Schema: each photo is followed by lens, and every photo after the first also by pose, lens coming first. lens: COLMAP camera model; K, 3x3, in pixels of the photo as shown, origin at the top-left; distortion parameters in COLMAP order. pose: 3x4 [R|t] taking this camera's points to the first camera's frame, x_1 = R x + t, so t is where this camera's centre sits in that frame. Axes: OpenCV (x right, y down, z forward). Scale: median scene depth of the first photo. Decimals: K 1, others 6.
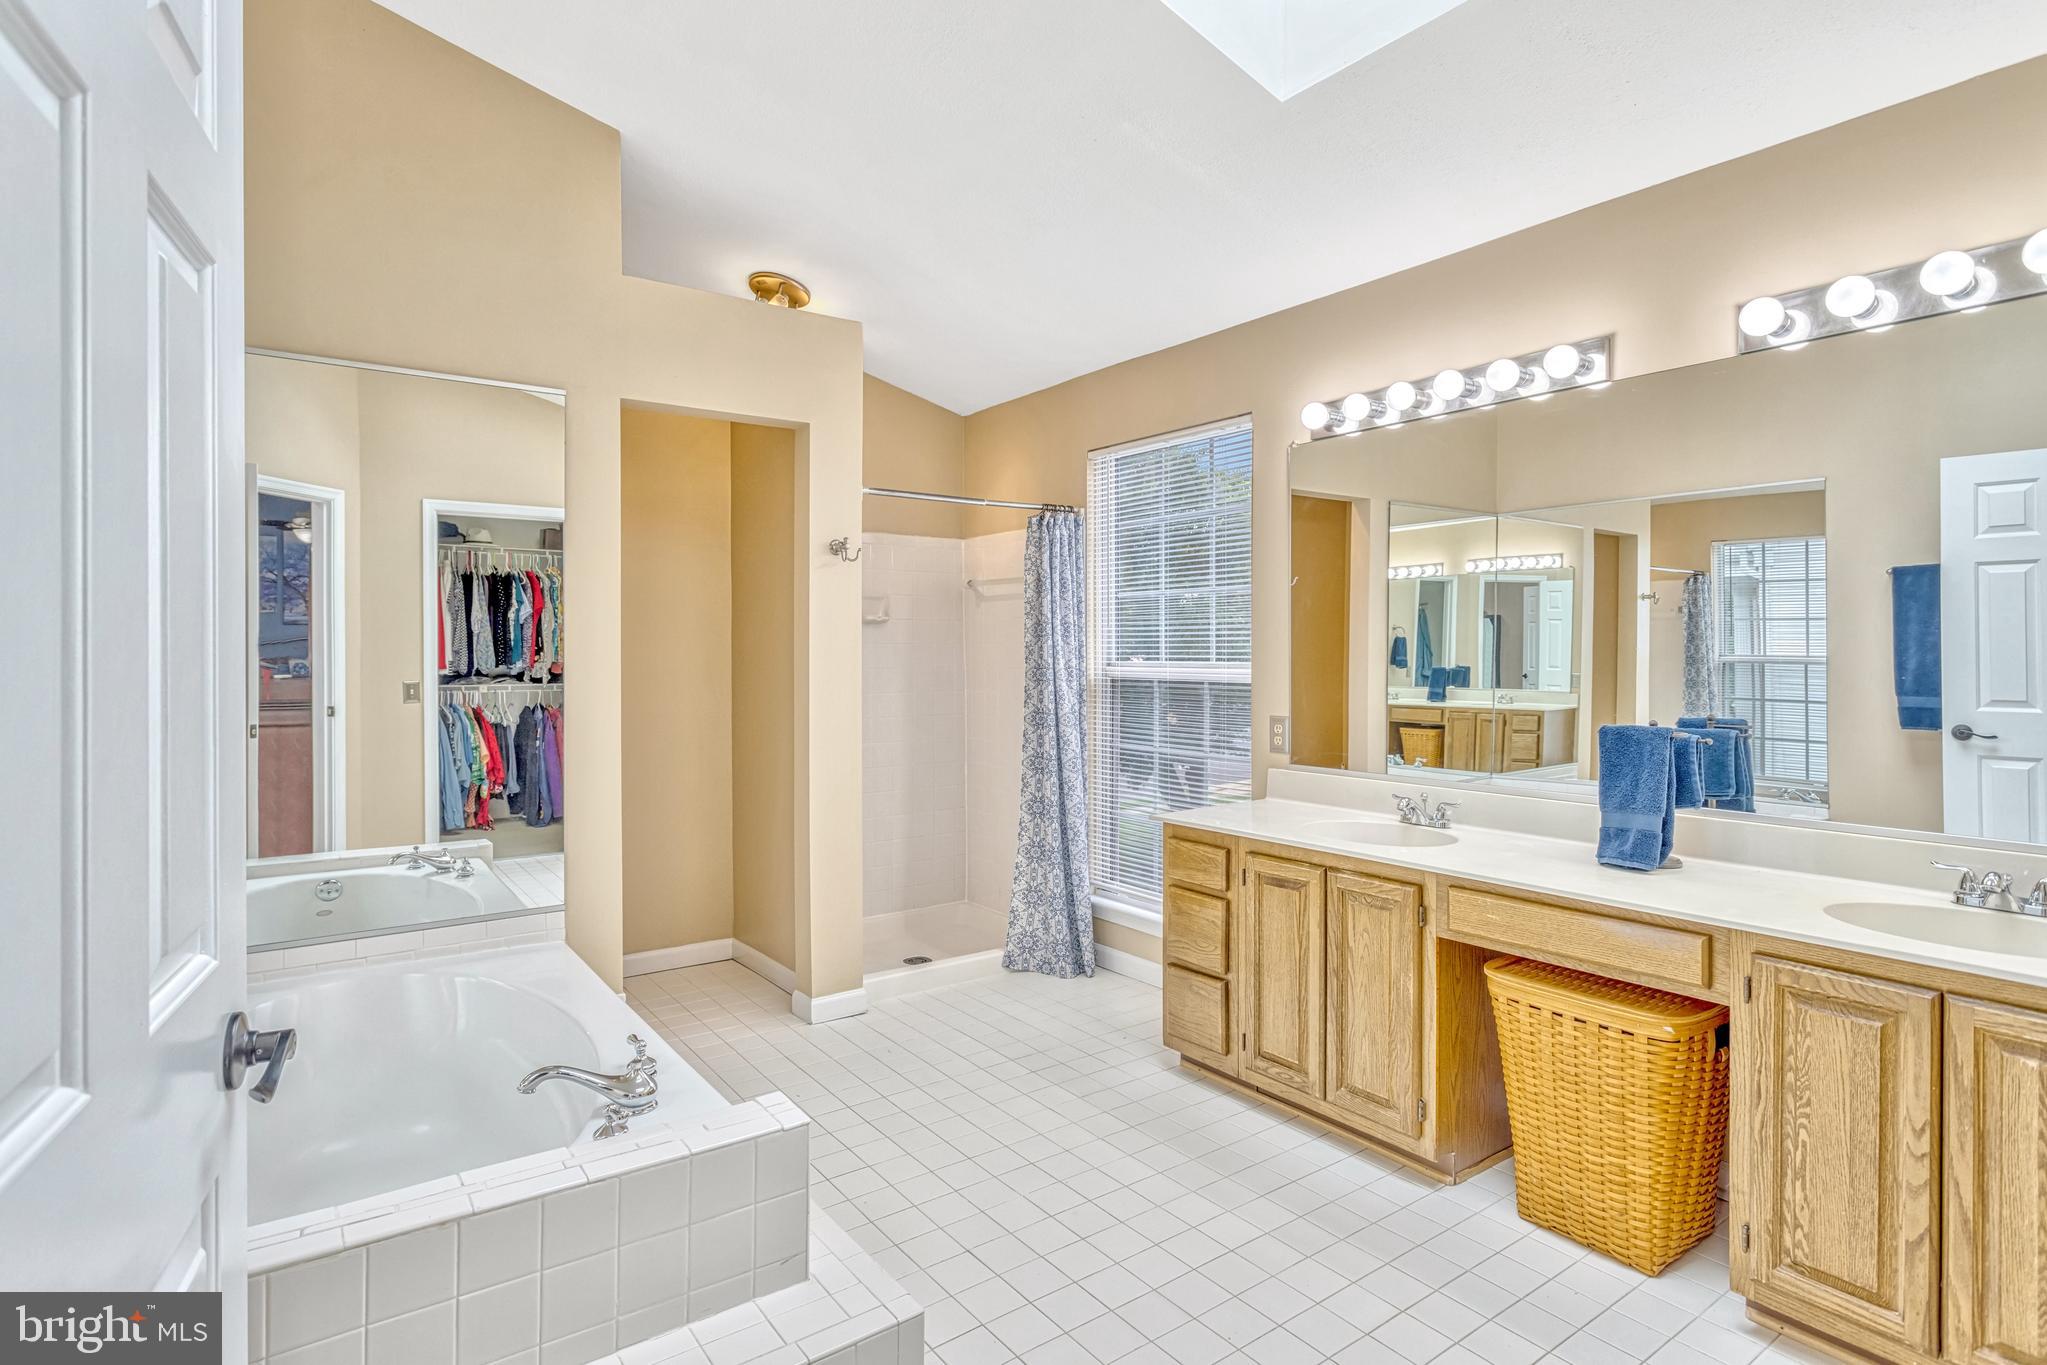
lens RADIAL K [[1074.1, 0, 1020.4], [0, 1074.1, 660.5], [0, 0, 1]] dist [0.001265, 0.000879]
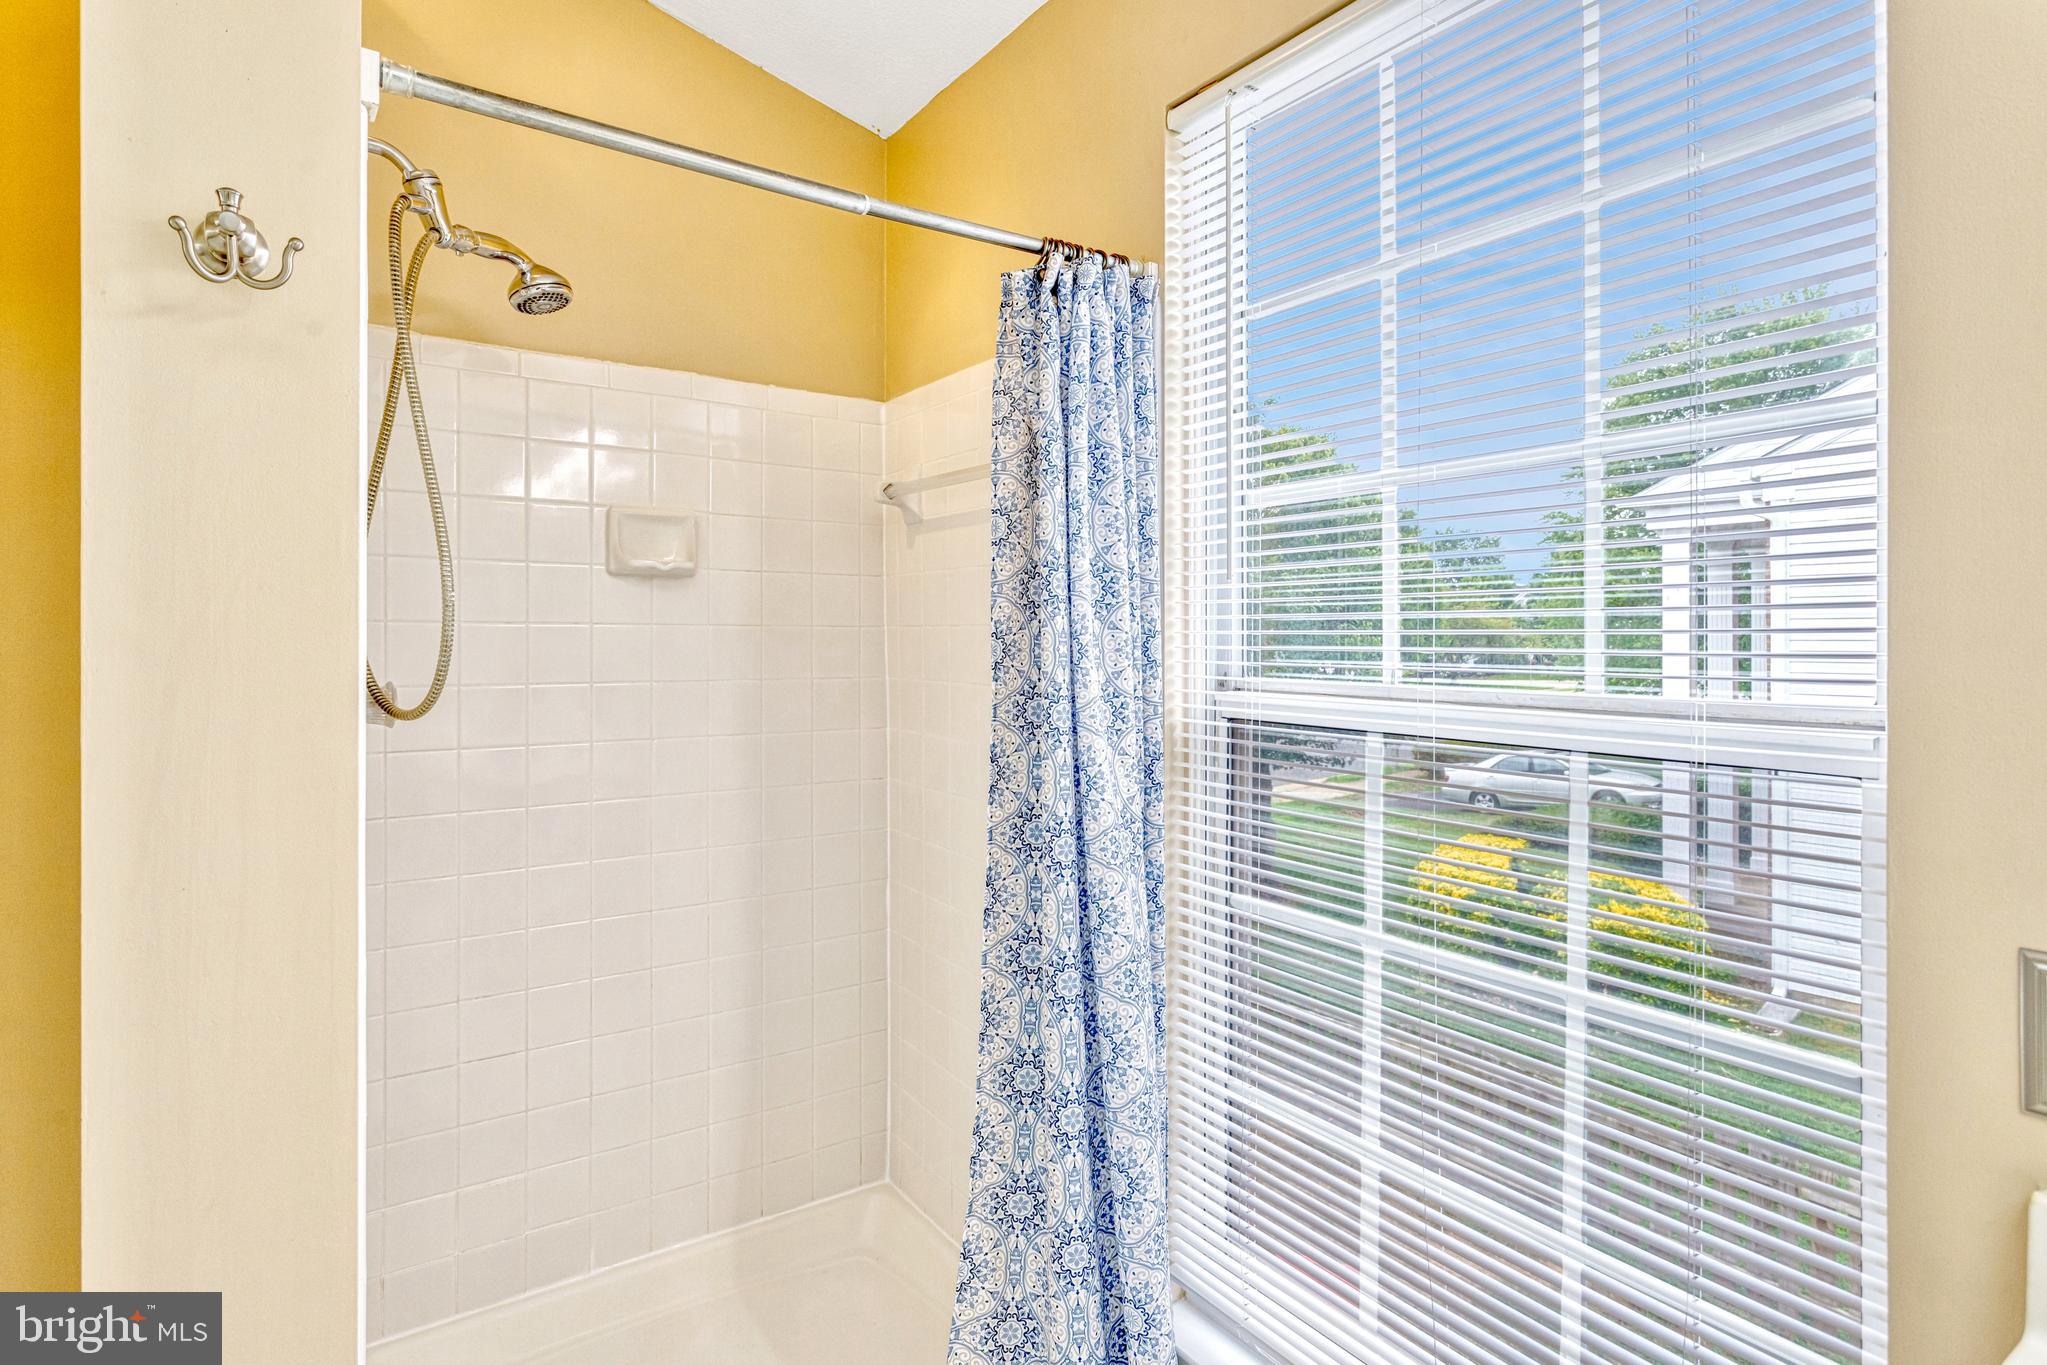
lens RADIAL K [[1038.3, 0, 1025.1], [0, 1038.3, 639.9], [0, 0, 1]] dist [-0.003138, -0.000211]
pose [[0.999549, 0.003884, -0.029769, 0.025960], [-0.004004, 0.999984, -0.003986, -0.010002], [0.029753, 0.004103, 0.999549, 0.664387]]
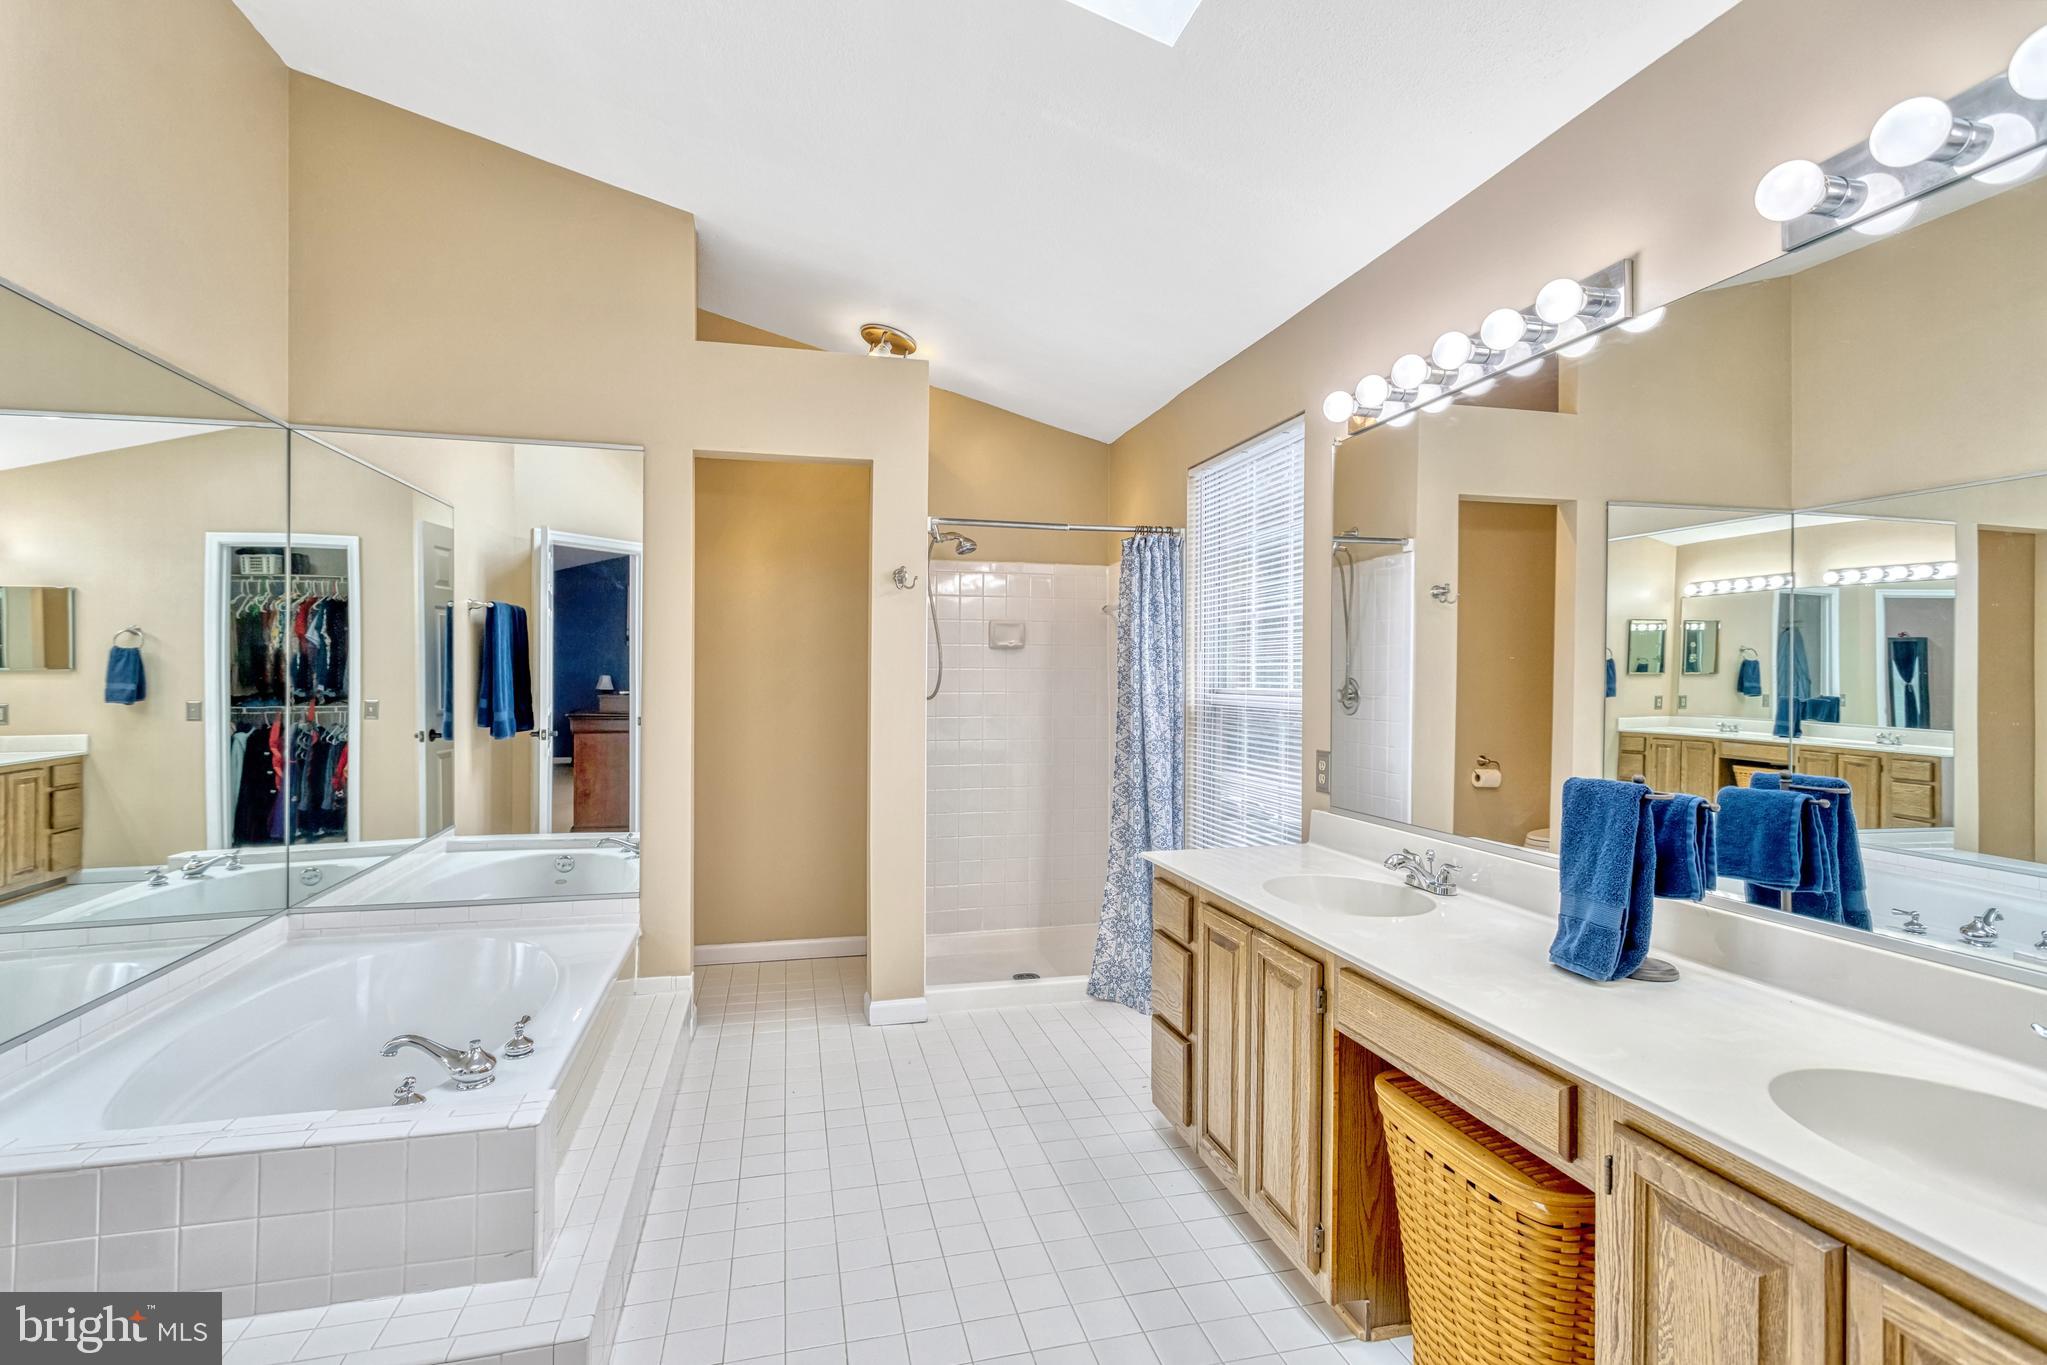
lens RADIAL K [[986.5, 0, 1023.5], [0, 986.5, 682.5], [0, 0, 1]] dist [0.008299, 0.000307]
pose [[0.924855, 0.008218, -0.380231, 0.273445], [-0.009217, 0.999957, -0.000807, -0.001415], [0.380208, 0.004251, 0.924891, 0.131390]]
